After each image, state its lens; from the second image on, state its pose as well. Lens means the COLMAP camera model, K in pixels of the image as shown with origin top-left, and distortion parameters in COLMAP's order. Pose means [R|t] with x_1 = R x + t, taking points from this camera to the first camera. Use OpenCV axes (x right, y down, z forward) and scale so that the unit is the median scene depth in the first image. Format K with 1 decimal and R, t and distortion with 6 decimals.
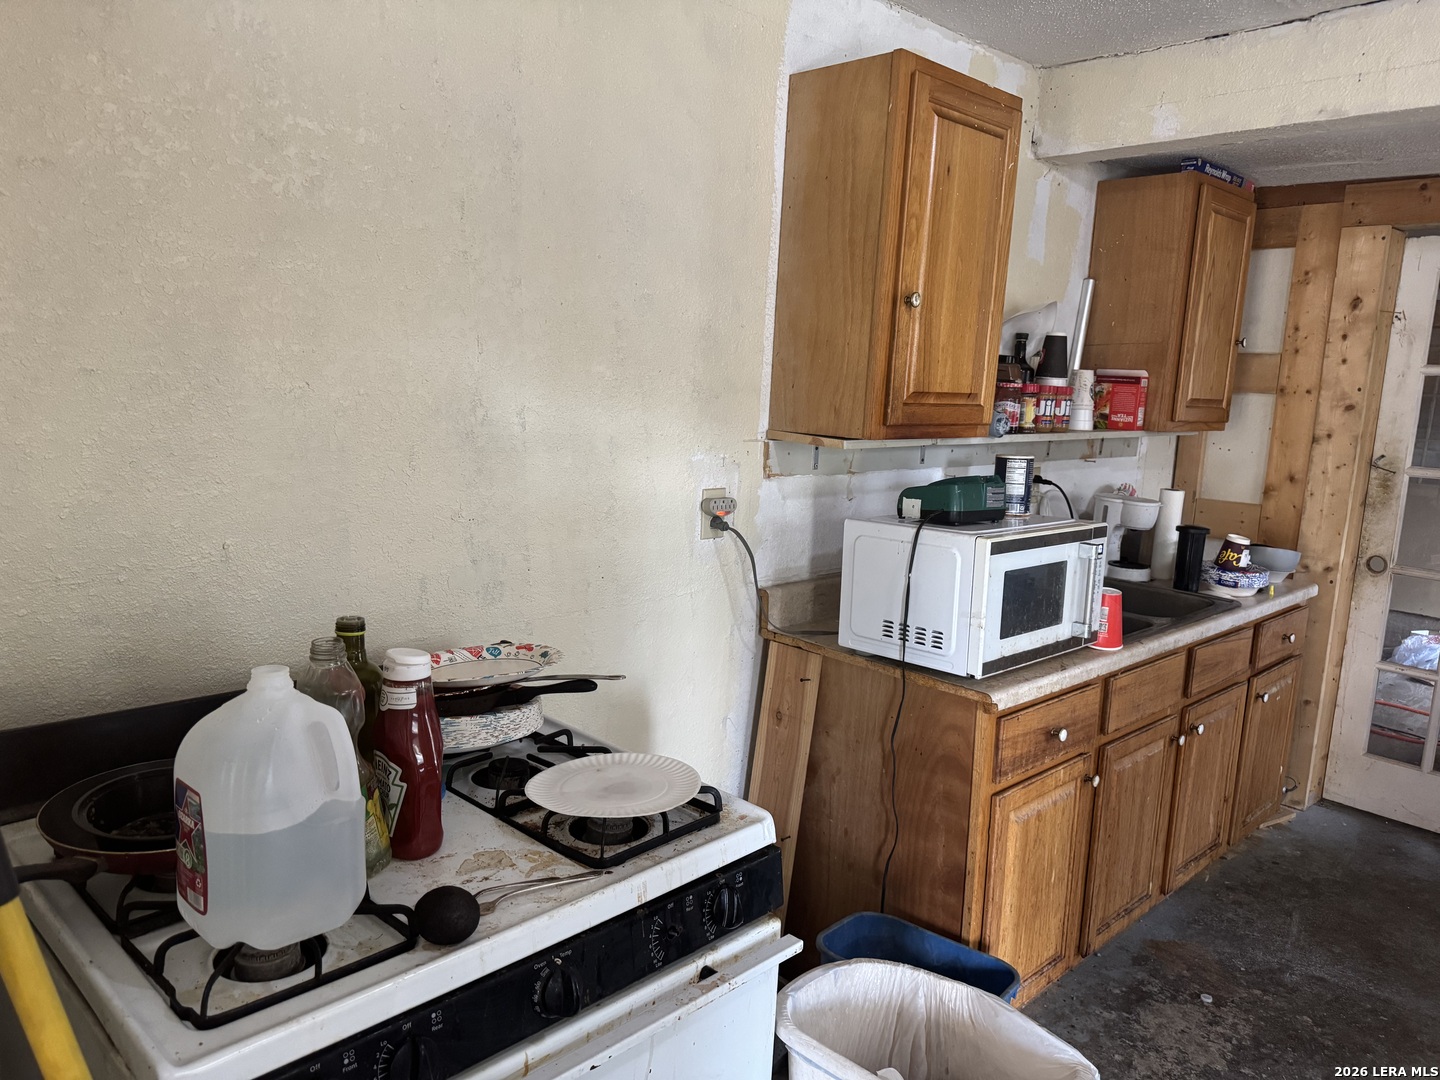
lens RADIAL K [[1009.9, 0, 723.9], [0, 1009.9, 541.3], [0, 0, 1]] dist [0.057533, -0.065685]
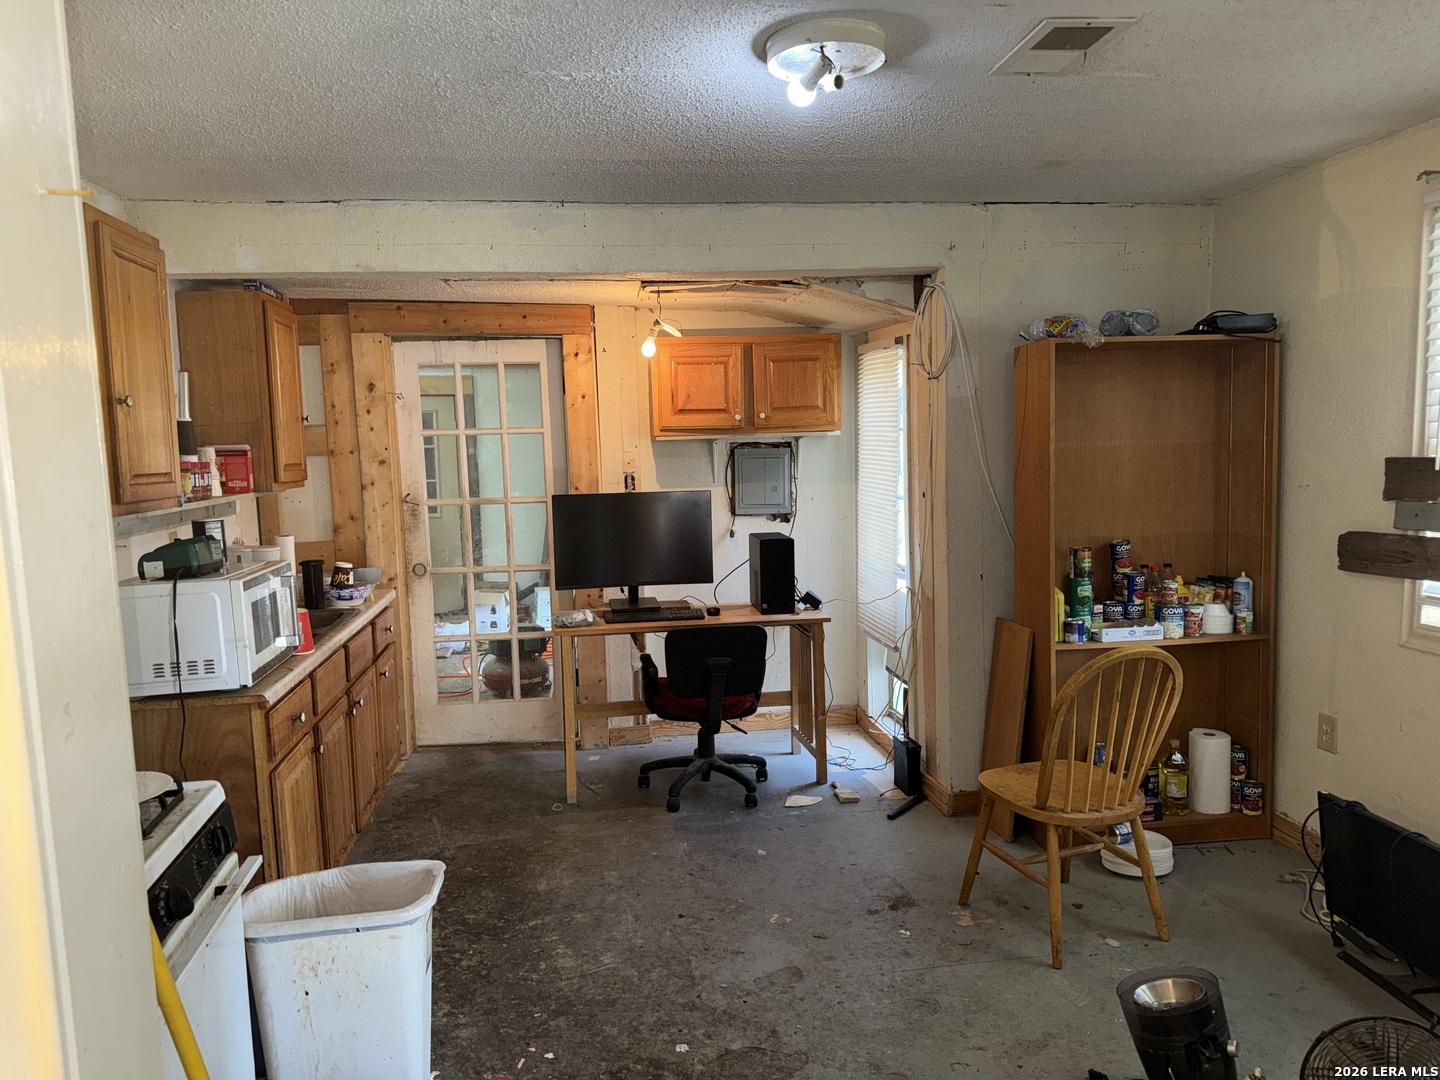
lens RADIAL K [[1009.9, 0, 723.9], [0, 1009.9, 541.3], [0, 0, 1]] dist [0.057533, -0.065685]
pose [[0.572339, -0.138848, 0.808176, -0.293564], [0.184717, 0.982060, 0.037909, 0.009613], [-0.798941, 0.127587, 0.587719, -0.193886]]
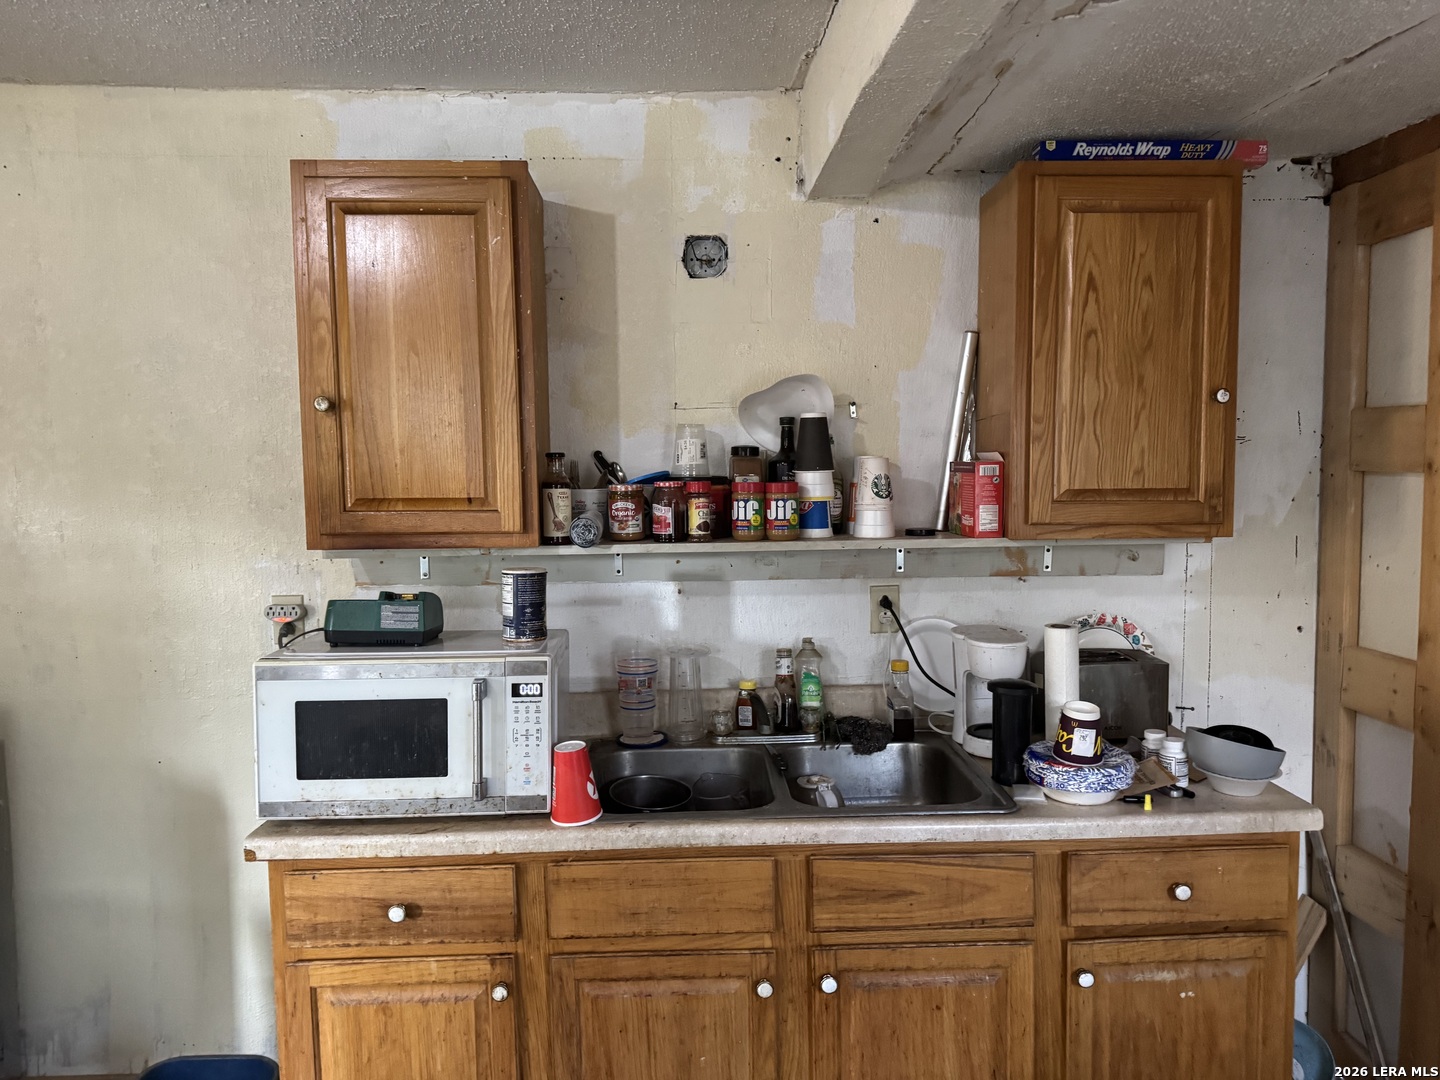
lens RADIAL K [[1009.9, 0, 723.9], [0, 1009.9, 541.3], [0, 0, 1]] dist [0.057533, -0.065685]
pose [[0.746875, 0.000553, -0.664964, 0.773811], [-0.066523, 0.995045, -0.073890, -0.045530], [0.661628, 0.099422, 0.743211, 0.387521]]
